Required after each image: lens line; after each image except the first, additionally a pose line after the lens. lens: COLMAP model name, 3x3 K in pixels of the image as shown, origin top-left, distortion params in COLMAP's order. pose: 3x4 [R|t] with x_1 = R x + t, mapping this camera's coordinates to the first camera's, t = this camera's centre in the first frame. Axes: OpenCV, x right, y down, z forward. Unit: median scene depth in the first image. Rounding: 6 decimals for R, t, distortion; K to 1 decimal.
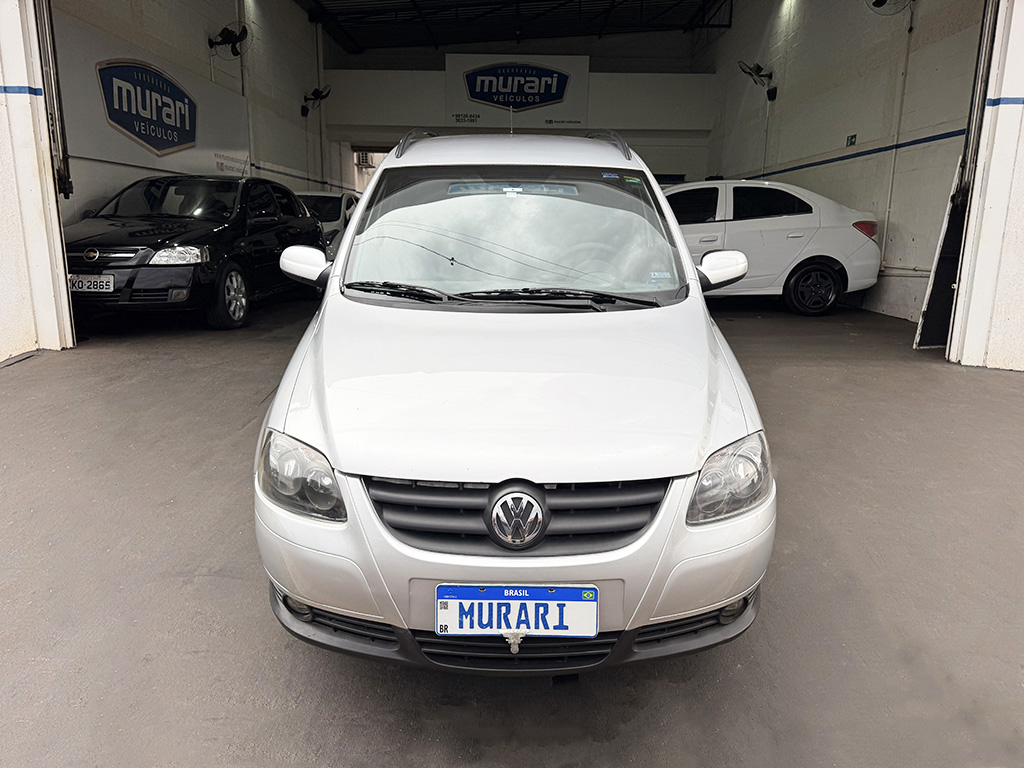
lens RADIAL K [[719.2, 0, 512.0], [0, 719.2, 384.0], [0, 0, 1]] dist [0.027055, -0.031018]
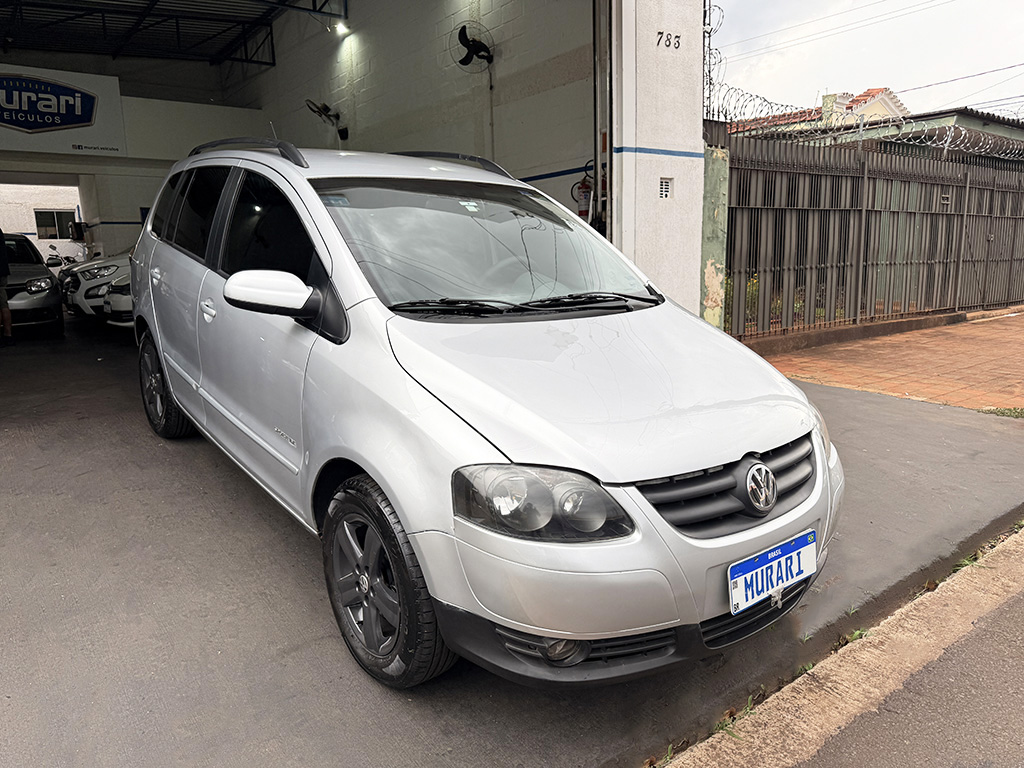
lens RADIAL K [[724.1, 0, 510.1], [0, 724.1, 379.8], [0, 0, 1]] dist [0.003238, 0.000220]
pose [[0.792466, -0.132347, 0.595384, -0.672954], [0.165916, 0.986139, -0.001630, -0.025859], [-0.586916, 0.100076, 0.803439, 0.232386]]
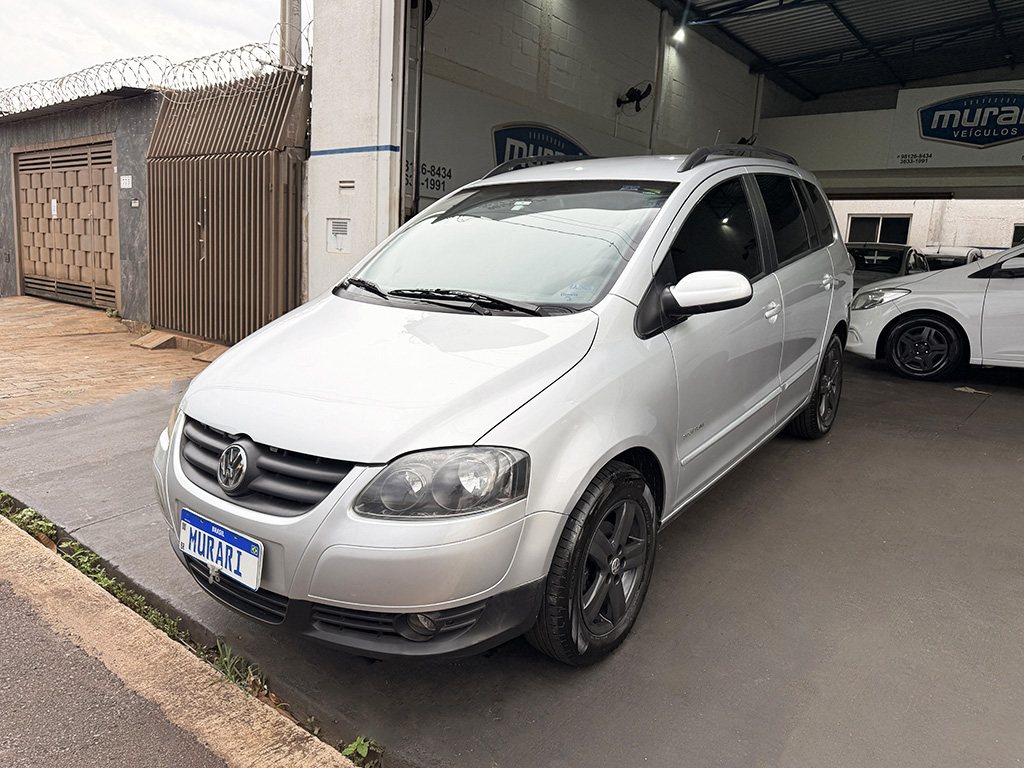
lens RADIAL K [[719.2, 0, 512.0], [0, 719.2, 384.0], [0, 0, 1]] dist [0.027055, -0.031018]
pose [[0.798920, 0.130454, -0.587119, 0.727990], [-0.171401, 0.985097, -0.014351, -0.000585], [0.576496, 0.112098, 0.809374, 0.231076]]
